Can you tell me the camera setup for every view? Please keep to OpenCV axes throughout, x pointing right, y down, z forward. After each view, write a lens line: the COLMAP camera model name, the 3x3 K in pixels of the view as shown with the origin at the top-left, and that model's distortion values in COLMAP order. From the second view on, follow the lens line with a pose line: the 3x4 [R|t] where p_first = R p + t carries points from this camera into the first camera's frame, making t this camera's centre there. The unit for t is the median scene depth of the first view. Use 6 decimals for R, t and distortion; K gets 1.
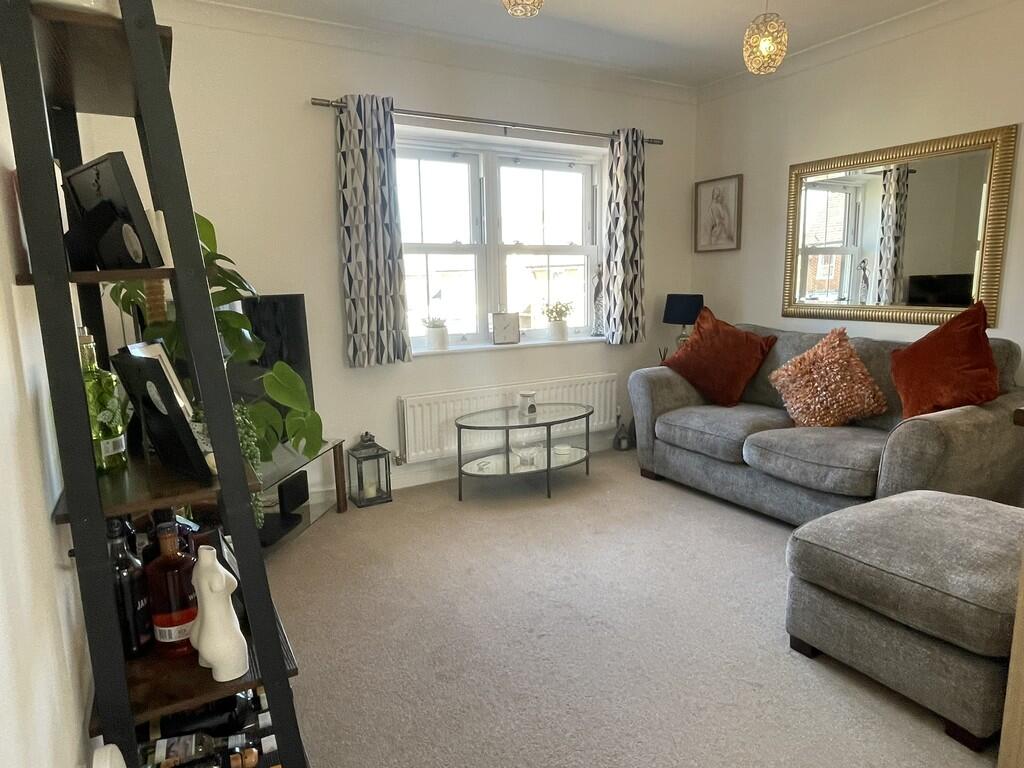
lens RADIAL K [[619.2, 0, 512.0], [0, 619.2, 384.0], [0, 0, 1]] dist [-0.002886, -0.000955]
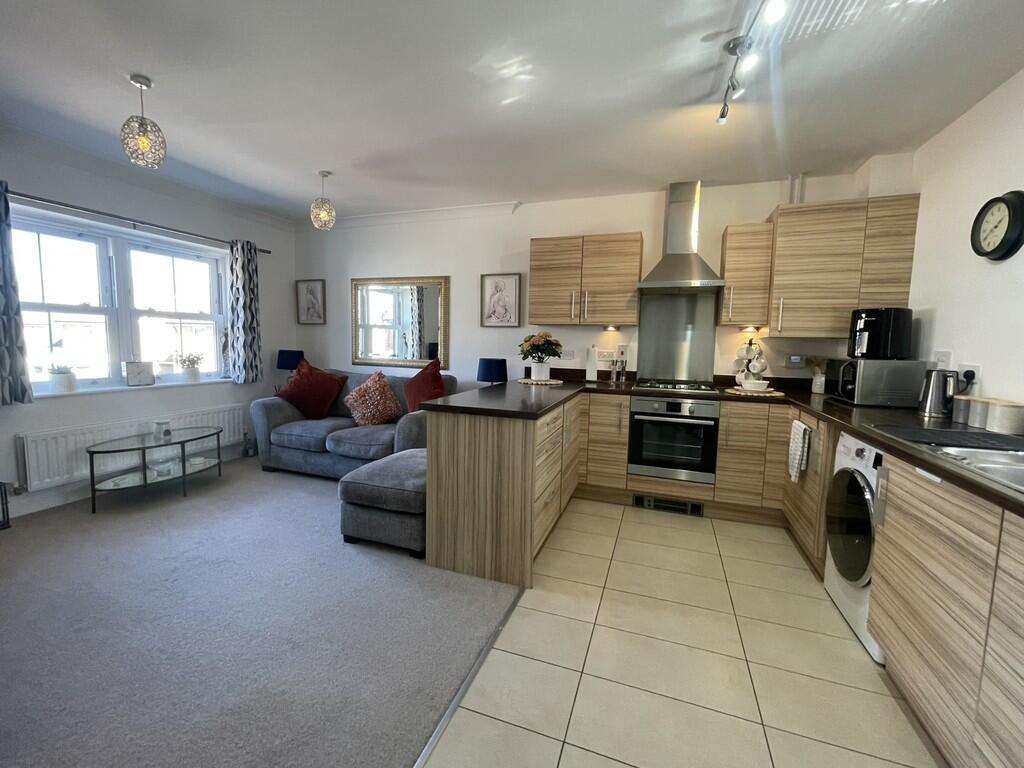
lens RADIAL K [[423.9, 0, 509.5], [0, 423.9, 381.8], [0, 0, 1]] dist [-0.003368, 0.000828]
pose [[0.765309, -0.024536, 0.643195, 0.012880], [0.068182, 0.996741, -0.043104, 0.019515], [-0.640042, 0.076842, 0.764488, -0.180192]]
